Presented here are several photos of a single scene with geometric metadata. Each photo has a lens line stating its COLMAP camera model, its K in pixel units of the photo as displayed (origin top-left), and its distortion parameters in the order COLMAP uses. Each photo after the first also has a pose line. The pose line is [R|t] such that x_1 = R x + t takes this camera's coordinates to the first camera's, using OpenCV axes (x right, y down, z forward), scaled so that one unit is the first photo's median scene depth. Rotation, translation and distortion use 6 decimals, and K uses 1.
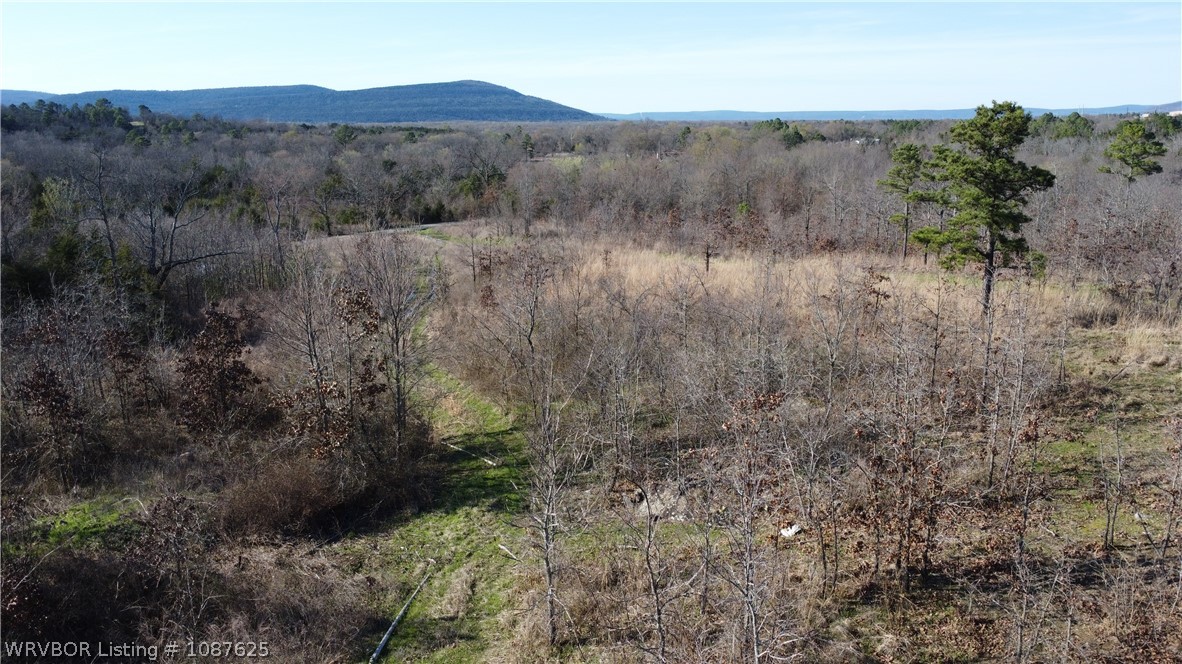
lens RADIAL K [[857.7, 0, 585.6], [0, 857.7, 341.0], [0, 0, 1]] dist [-0.026880, -0.012615]
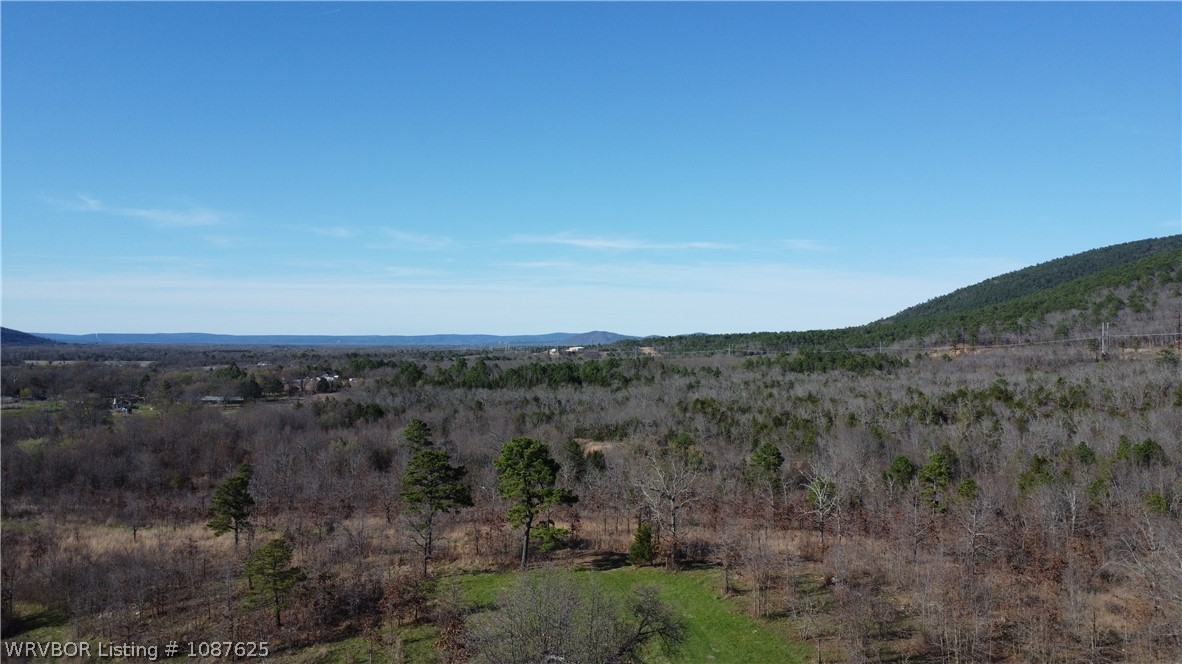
lens RADIAL K [[857.7, 0, 586.1], [0, 857.7, 327.4], [0, 0, 1]] dist [-0.026880, -0.012615]
pose [[0.833208, 0.022341, 0.552508, -0.007042], [0.126954, 0.964764, -0.230462, 0.002793], [-0.538189, 0.262166, 0.801013, -0.104936]]
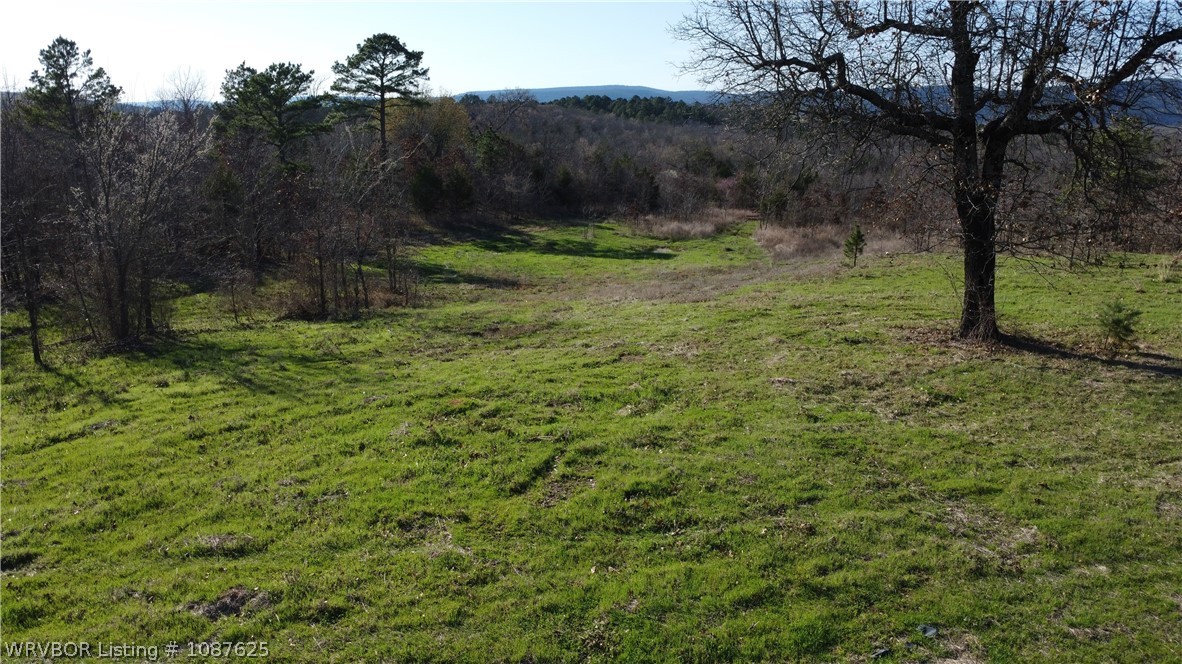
lens RADIAL K [[857.7, 0, 590.6], [0, 857.7, 335.2], [0, 0, 1]] dist [-0.026880, -0.012615]
pose [[0.763620, 0.162820, -0.624799, 0.030890], [-0.166779, 0.984583, 0.052743, 0.020035], [0.623754, 0.063928, 0.779002, -0.078398]]
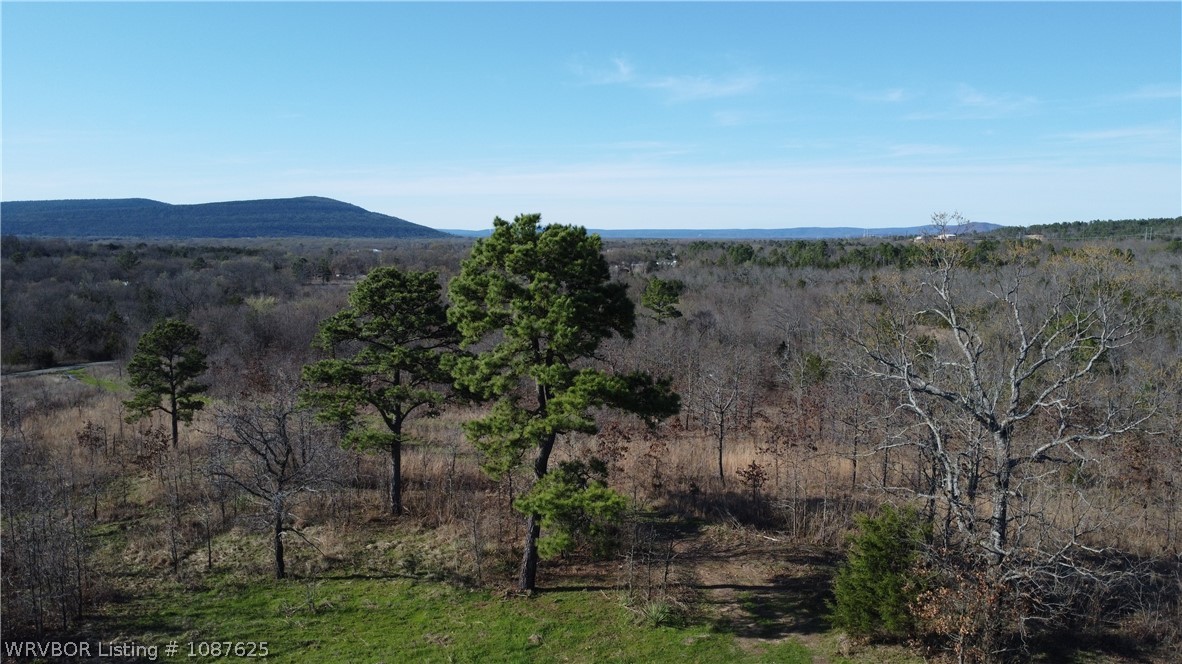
lens RADIAL K [[857.7, 0, 585.0], [0, 857.7, 341.3], [0, 0, 1]] dist [-0.026880, -0.012615]
pose [[0.985351, -0.012317, 0.170094, 0.049312], [0.034372, 0.991264, -0.127337, 0.000067], [-0.167040, 0.131318, 0.977166, -0.037974]]
